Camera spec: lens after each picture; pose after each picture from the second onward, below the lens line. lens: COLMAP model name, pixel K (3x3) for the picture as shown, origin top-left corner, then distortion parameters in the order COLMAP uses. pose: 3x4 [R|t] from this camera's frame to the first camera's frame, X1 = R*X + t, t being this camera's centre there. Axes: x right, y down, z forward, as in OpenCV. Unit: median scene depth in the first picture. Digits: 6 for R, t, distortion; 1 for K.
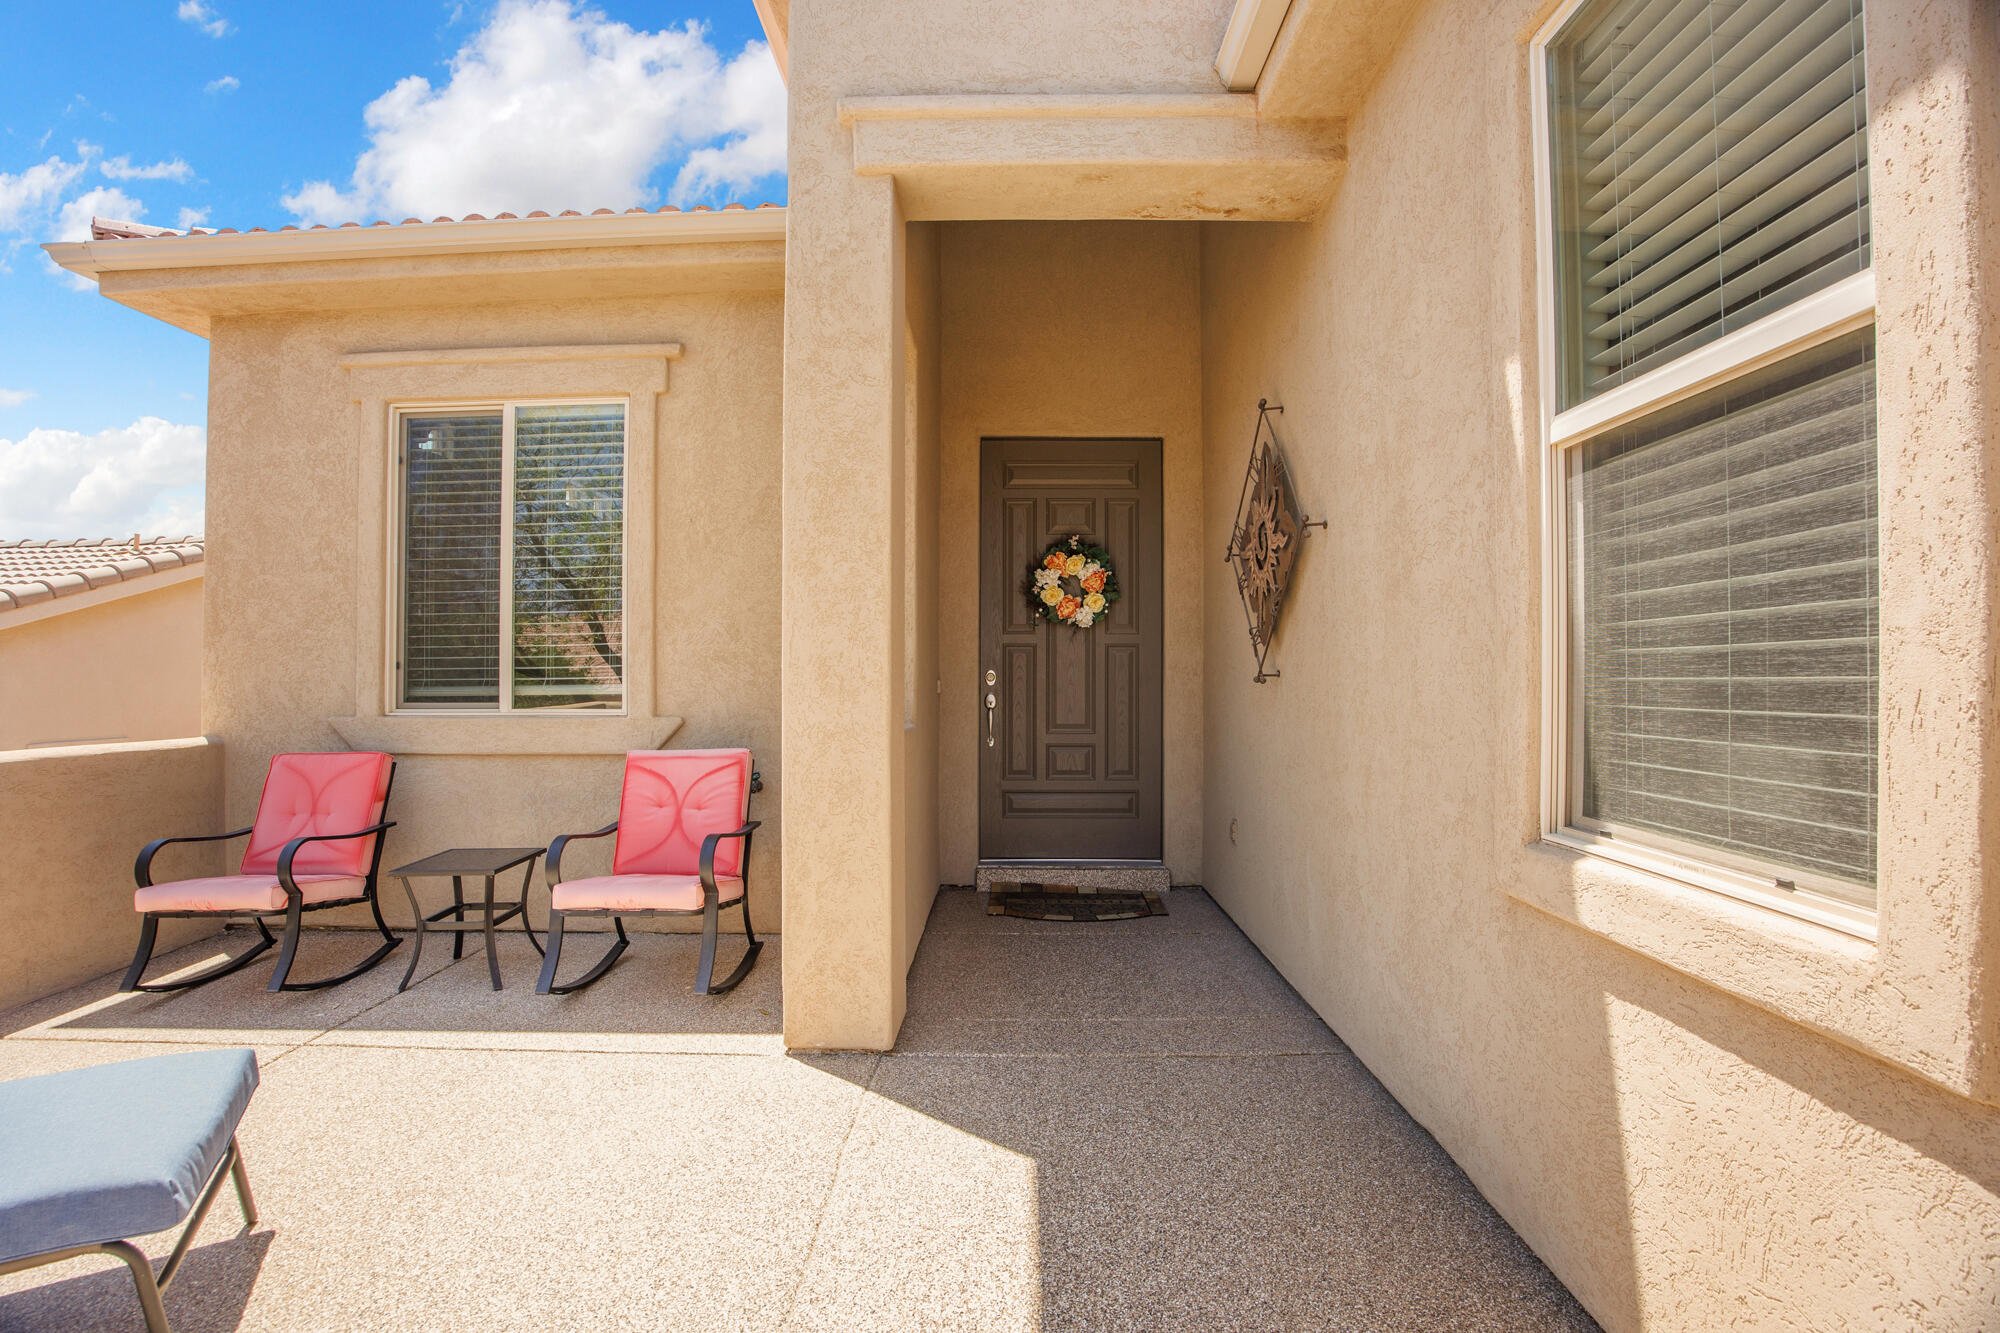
lens RADIAL K [[871.3, 0, 989.6], [0, 871.3, 676.5], [0, 0, 1]] dist [-0.000959, -0.000464]
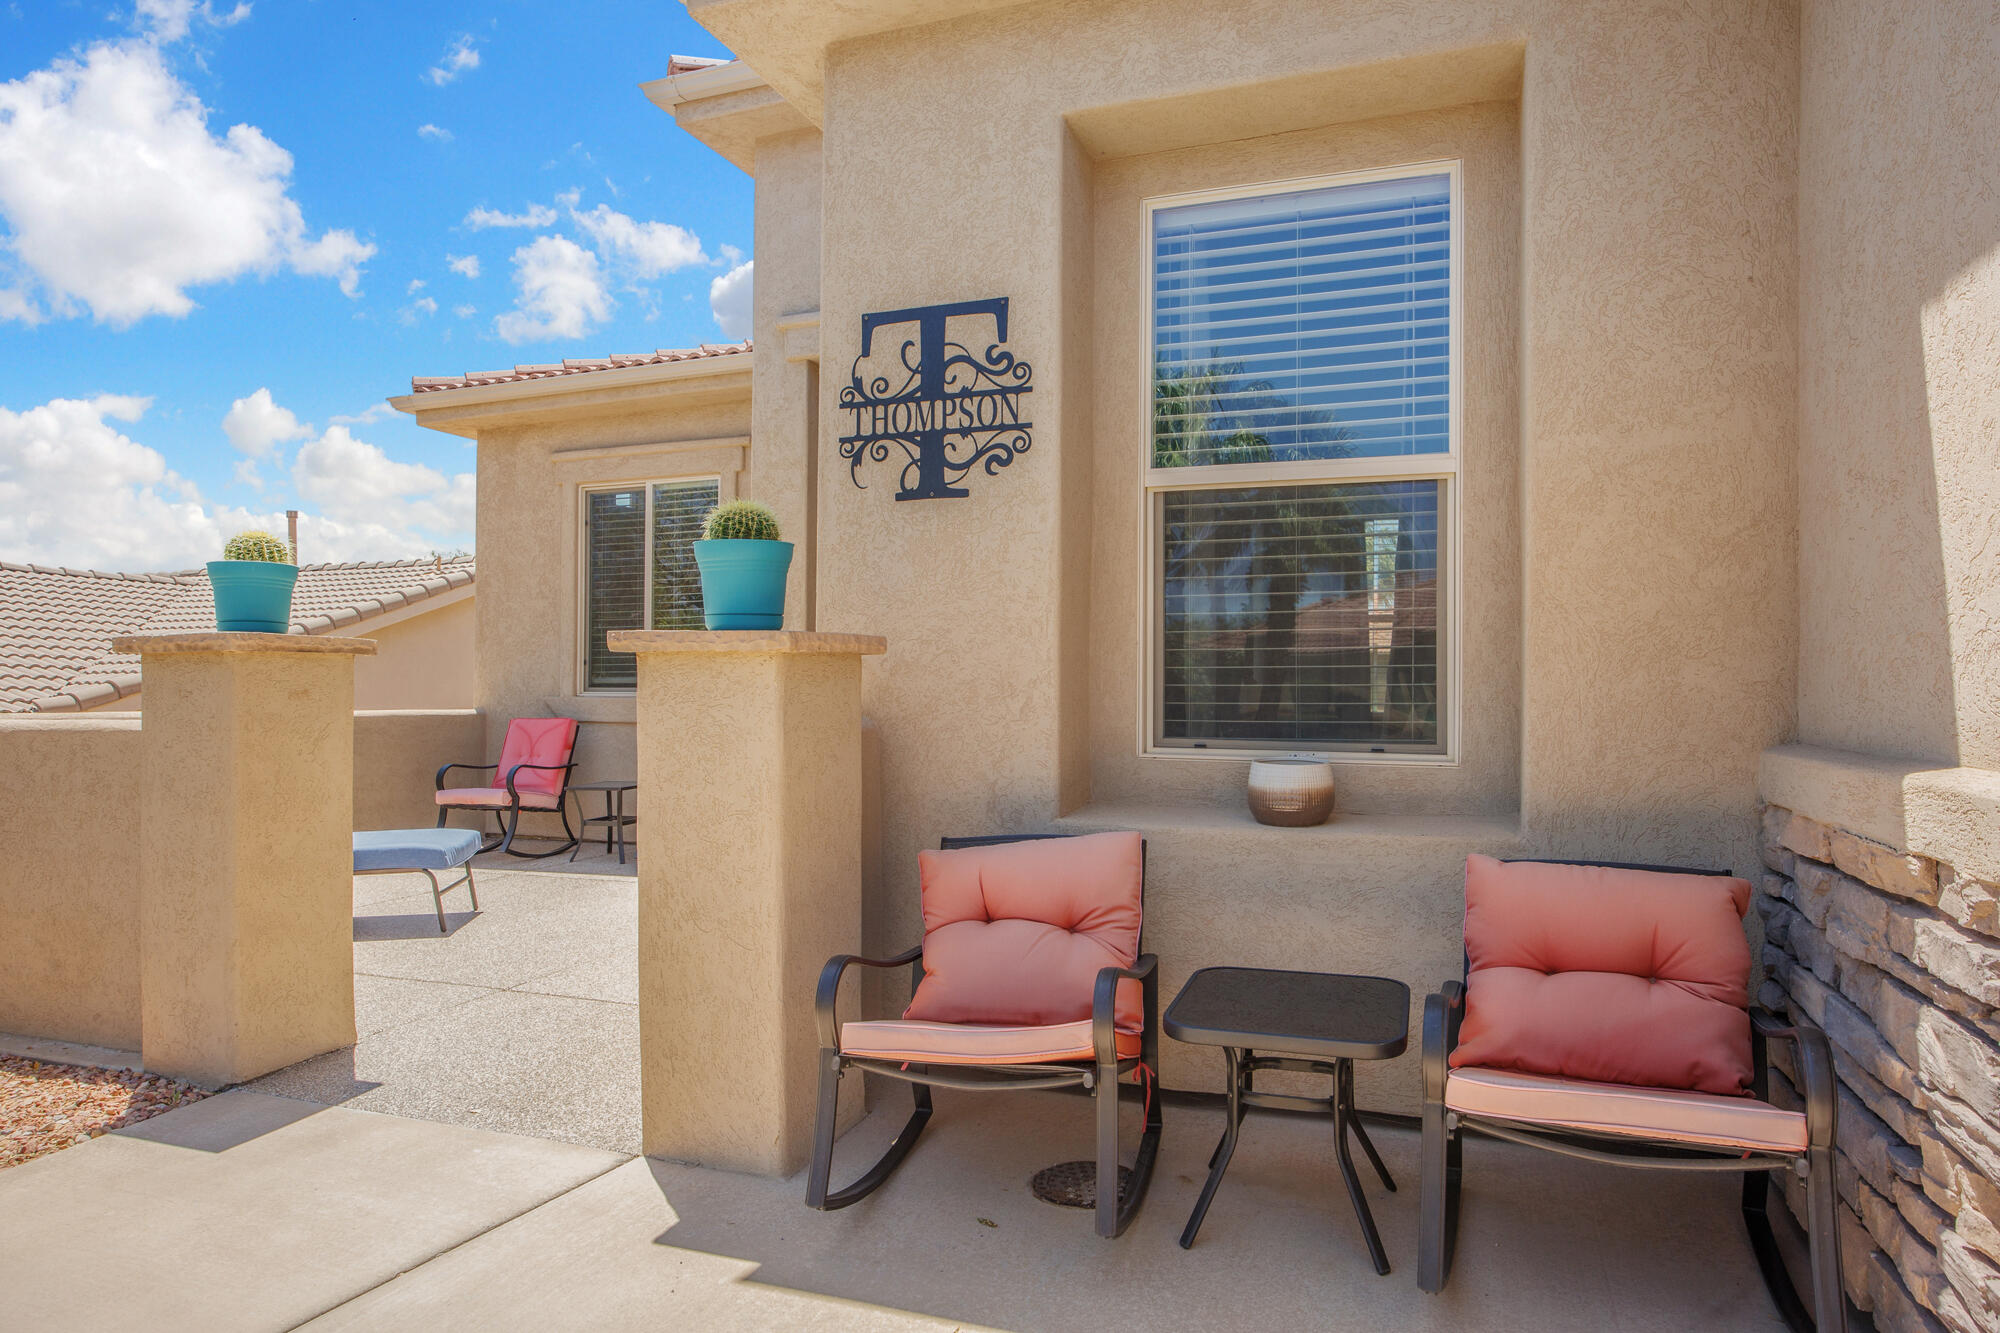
lens RADIAL K [[1148.5, 0, 1006.6], [0, 1148.5, 689.8], [0, 0, 1]] dist [0.116190, -0.000151]
pose [[0.946768, 0.005951, -0.321863, 0.649515], [-0.005197, 0.999981, 0.003202, 0.024384], [0.321876, -0.001359, 0.946781, -0.657783]]
